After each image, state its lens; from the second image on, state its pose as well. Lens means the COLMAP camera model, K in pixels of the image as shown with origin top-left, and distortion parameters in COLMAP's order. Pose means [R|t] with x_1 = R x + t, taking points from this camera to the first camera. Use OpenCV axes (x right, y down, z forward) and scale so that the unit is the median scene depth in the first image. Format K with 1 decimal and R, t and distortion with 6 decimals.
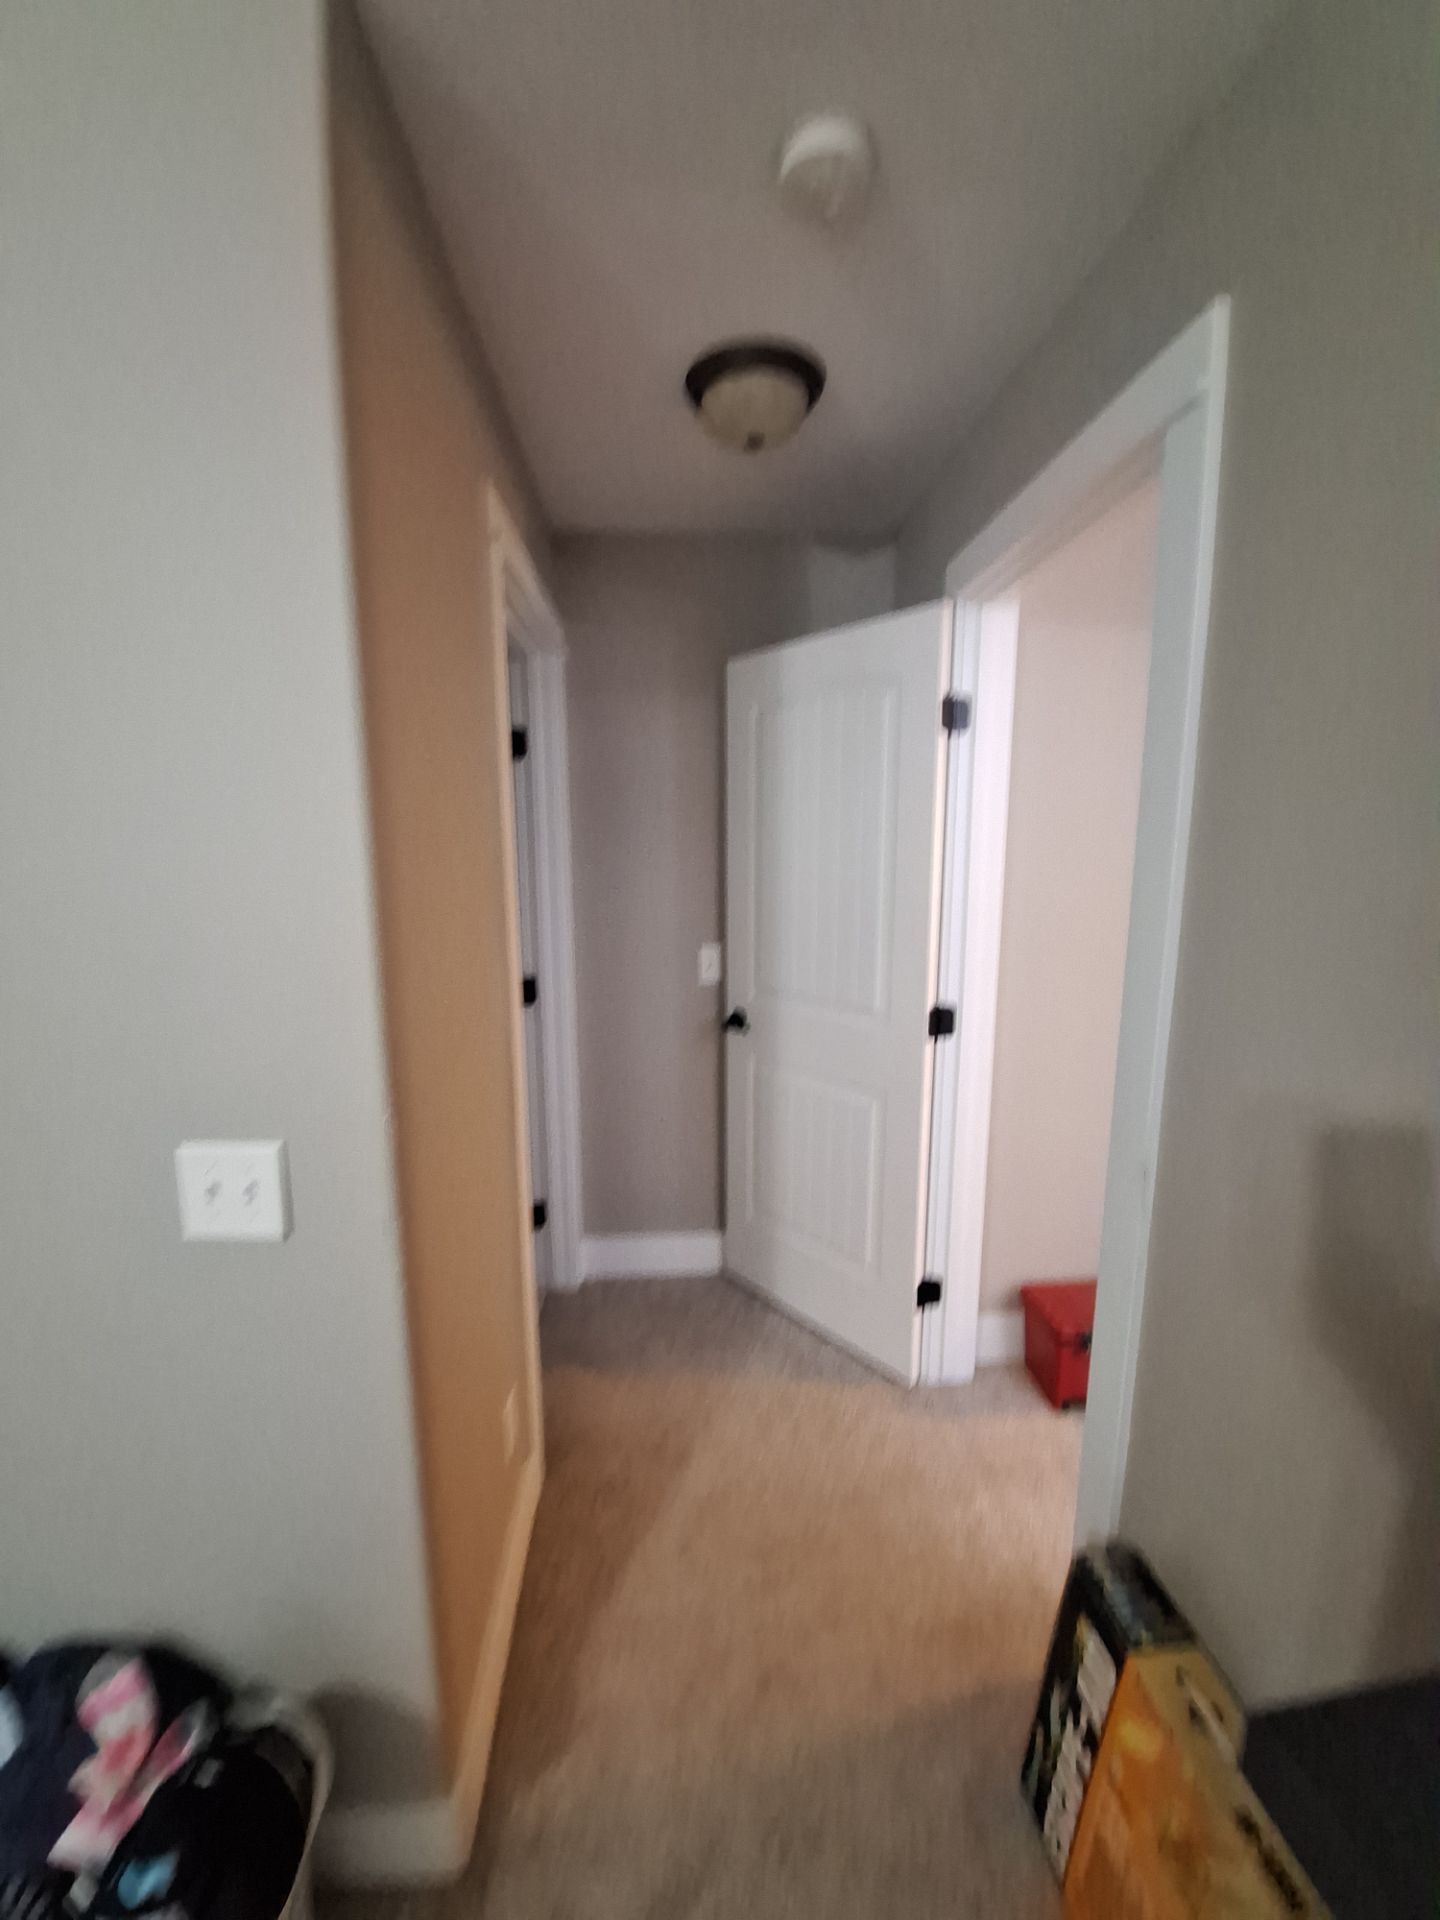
lens RADIAL K [[751.6, 0, 717.4], [0, 751.6, 956.3], [0, 0, 1]] dist [-0.017375, -0.004479]
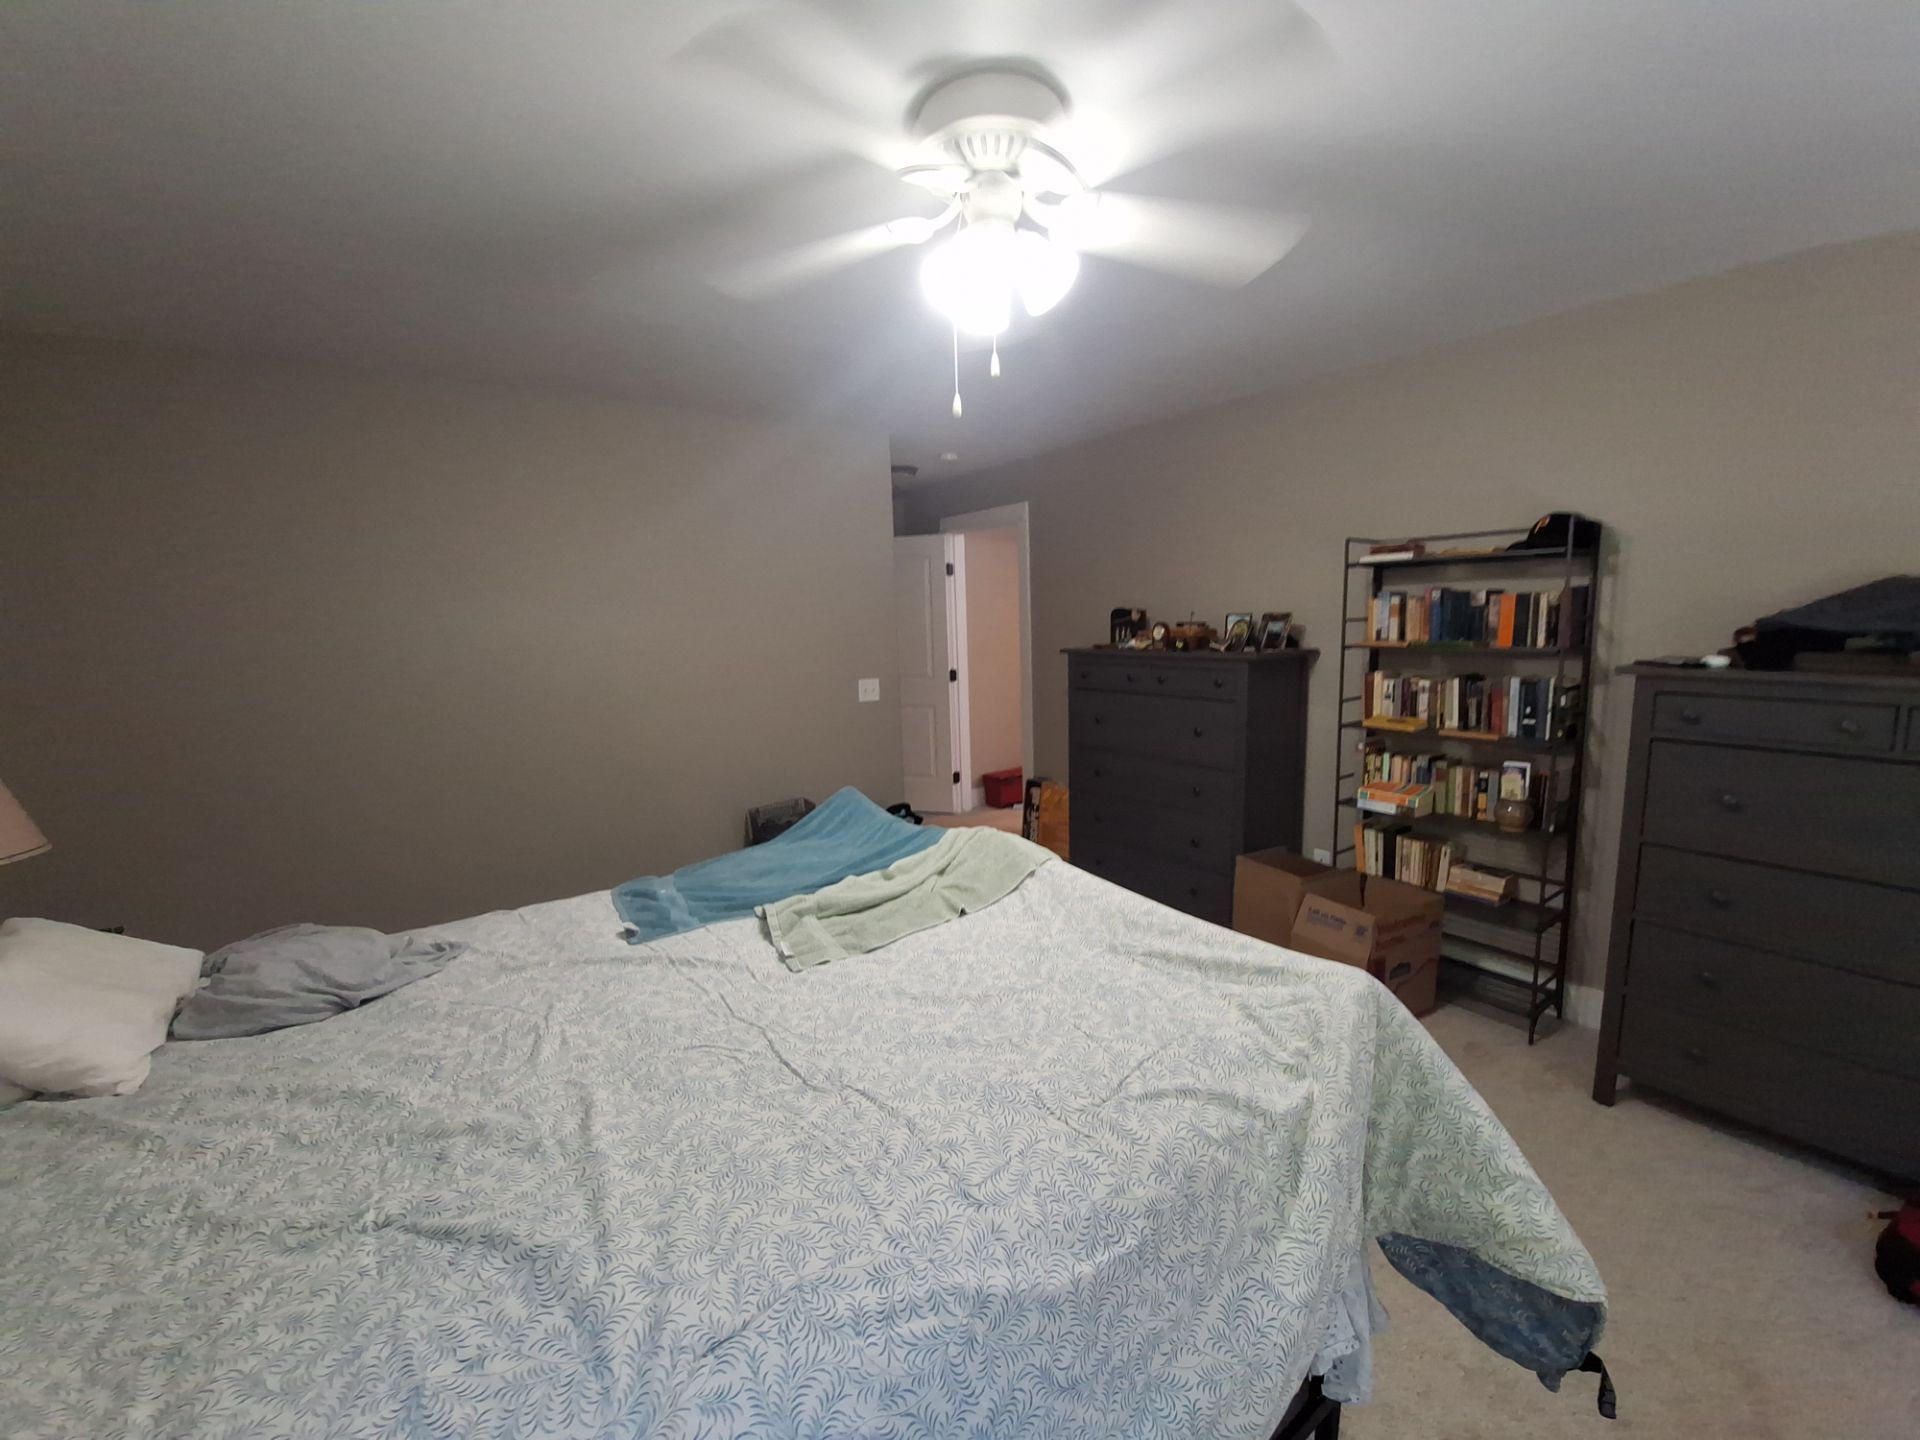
lens RADIAL K [[751.6, 0, 960.9], [0, 751.6, 718.9], [0, 0, 1]] dist [-0.017375, -0.004479]
pose [[0.846246, -0.095095, 0.524237, -1.189372], [0.110975, 0.993823, 0.001134, 0.251193], [-0.521106, 0.057218, 0.851572, -1.438436]]
